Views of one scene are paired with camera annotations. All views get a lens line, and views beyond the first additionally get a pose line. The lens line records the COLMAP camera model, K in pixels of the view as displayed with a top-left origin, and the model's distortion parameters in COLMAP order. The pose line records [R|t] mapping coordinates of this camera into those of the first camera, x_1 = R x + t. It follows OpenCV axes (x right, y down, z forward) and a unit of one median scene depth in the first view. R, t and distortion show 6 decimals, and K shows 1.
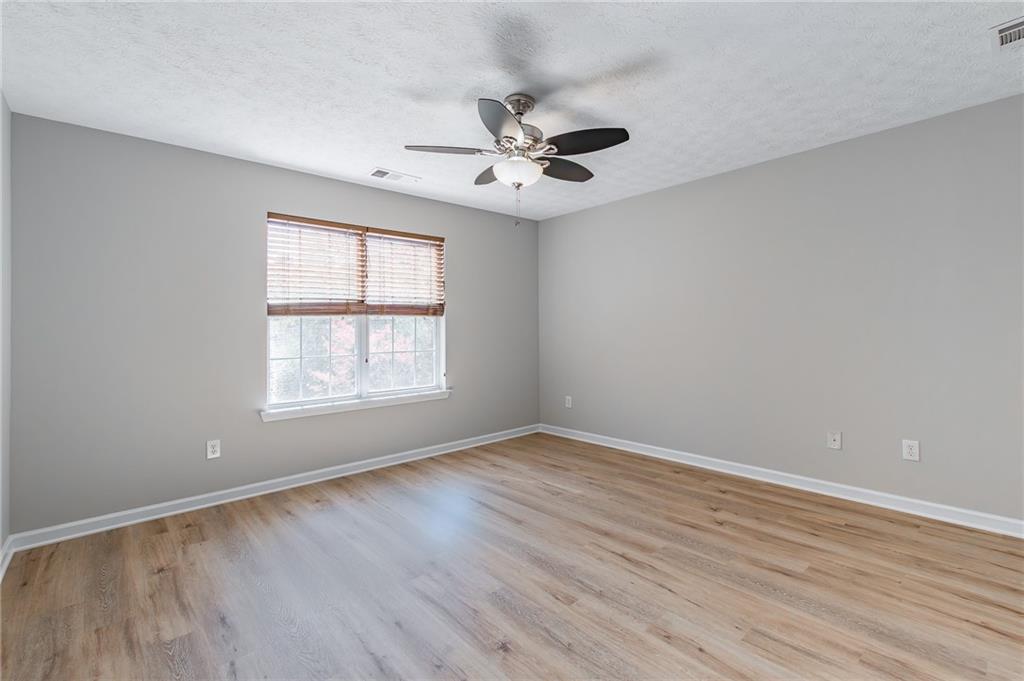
lens RADIAL K [[459.3, 0, 492.9], [0, 459.3, 335.3], [0, 0, 1]] dist [0.000623, 0.001362]
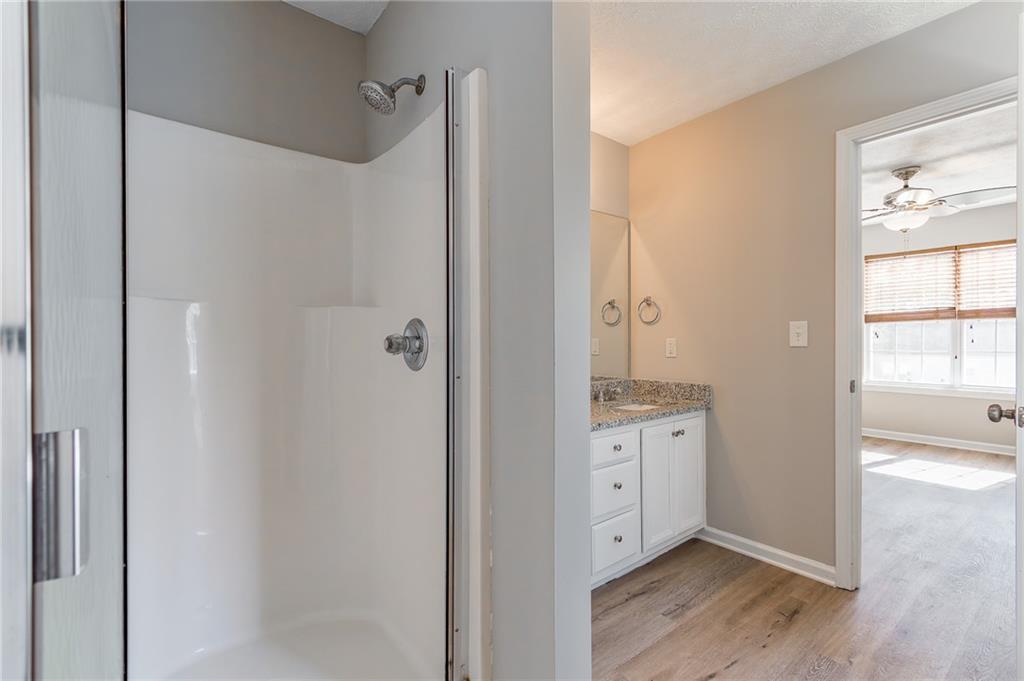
lens RADIAL K [[459.3, 0, 512.5], [0, 459.3, 341.6], [0, 0, 1]] dist [0.000623, 0.001362]
pose [[-0.052501, 0.016178, -0.998490, 0.738354], [-0.016696, 0.999715, 0.017076, 0.009646], [0.998481, 0.017567, -0.052216, -0.065466]]
